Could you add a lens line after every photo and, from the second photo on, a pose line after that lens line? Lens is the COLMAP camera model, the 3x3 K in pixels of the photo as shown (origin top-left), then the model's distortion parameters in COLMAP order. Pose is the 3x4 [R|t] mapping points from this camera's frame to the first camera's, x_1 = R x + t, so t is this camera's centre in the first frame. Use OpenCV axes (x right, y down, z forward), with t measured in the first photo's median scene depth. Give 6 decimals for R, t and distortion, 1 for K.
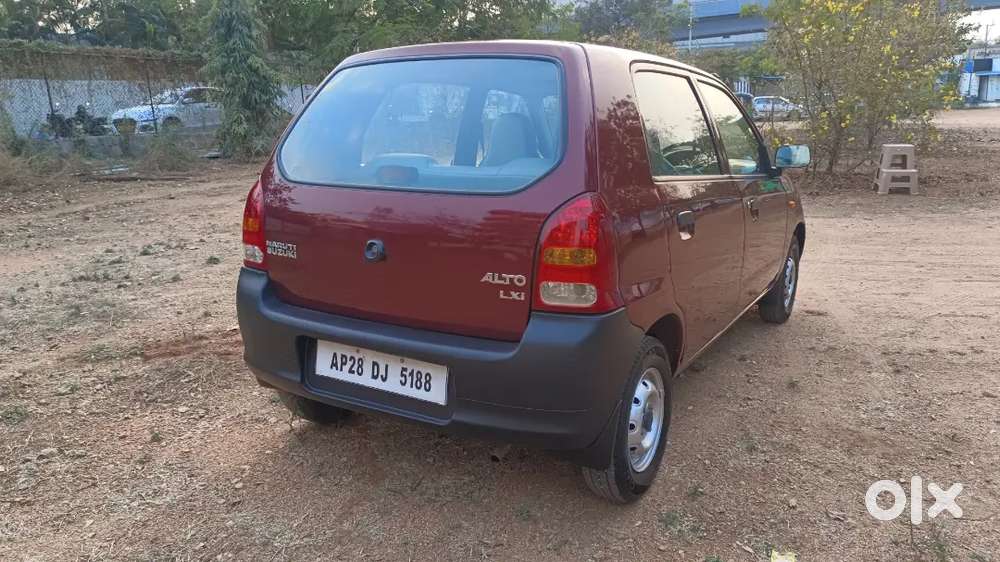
lens RADIAL K [[750.3, 0, 498.5], [0, 750.3, 280.7], [0, 0, 1]] dist [0.028867, -0.026093]
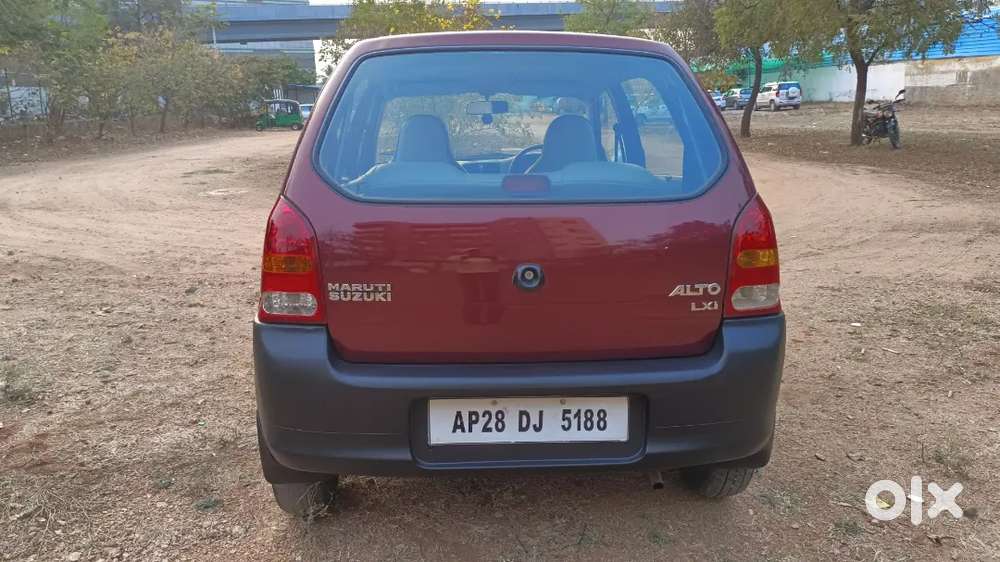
lens RADIAL K [[750.3, 0, 499.1], [0, 750.3, 281.6], [0, 0, 1]] dist [0.028867, -0.026093]
pose [[0.822697, -0.115433, 0.556637, -0.636304], [0.119736, 0.992387, 0.028829, -0.061448], [-0.555727, 0.042932, 0.830256, 0.321014]]
